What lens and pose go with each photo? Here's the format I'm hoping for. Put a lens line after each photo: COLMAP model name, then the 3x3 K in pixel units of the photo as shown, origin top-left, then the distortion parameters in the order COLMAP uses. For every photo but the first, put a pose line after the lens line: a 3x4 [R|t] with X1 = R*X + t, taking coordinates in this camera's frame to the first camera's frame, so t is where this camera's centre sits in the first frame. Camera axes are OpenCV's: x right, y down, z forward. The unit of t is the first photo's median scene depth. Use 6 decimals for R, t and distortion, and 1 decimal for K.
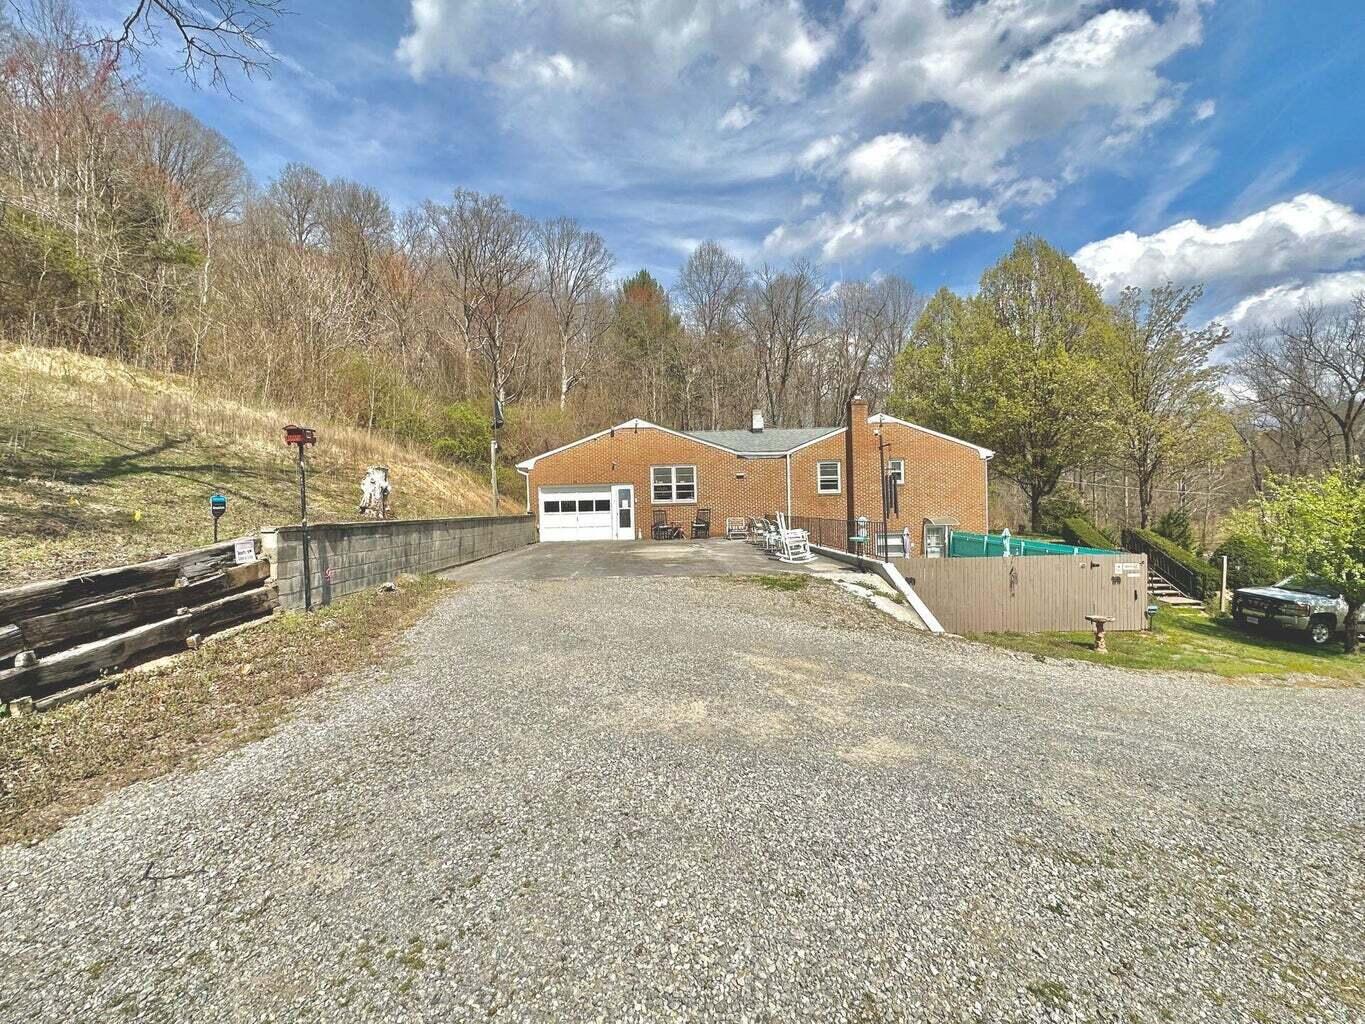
lens RADIAL K [[619.6, 0, 675.9], [0, 619.6, 511.0], [0, 0, 1]] dist [0.001323, -0.000411]
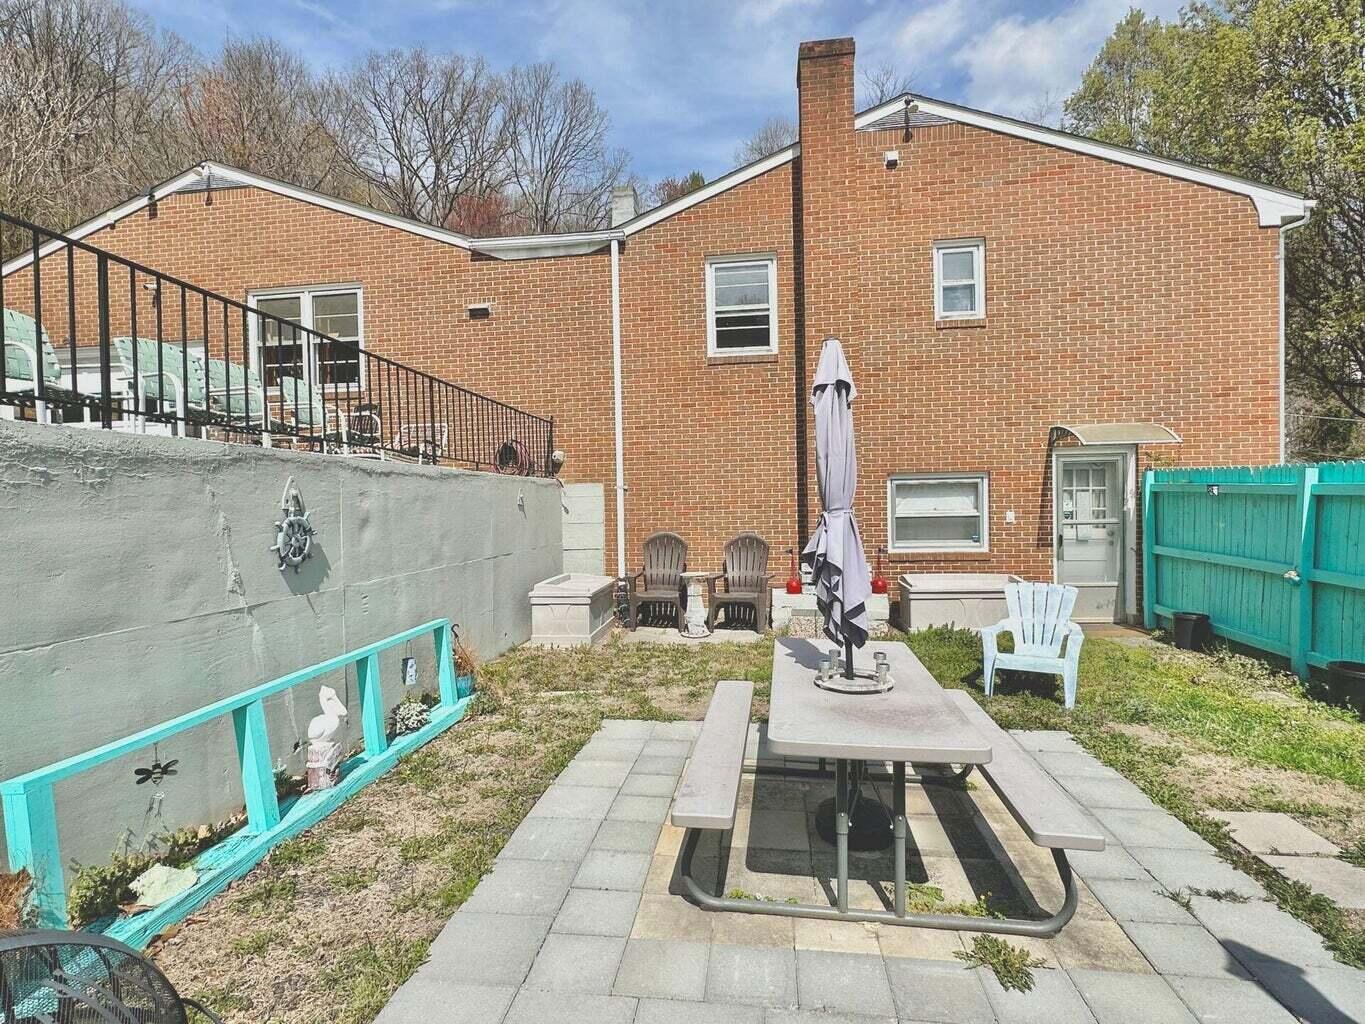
lens RADIAL K [[619.6, 0, 691.9], [0, 619.6, 514.1], [0, 0, 1]] dist [0.001323, -0.000411]
pose [[0.983247, 0.010130, -0.181998, 0.287553], [-0.011487, 0.999913, -0.006407, 0.059481], [0.181917, 0.008391, 0.983278, 0.679243]]
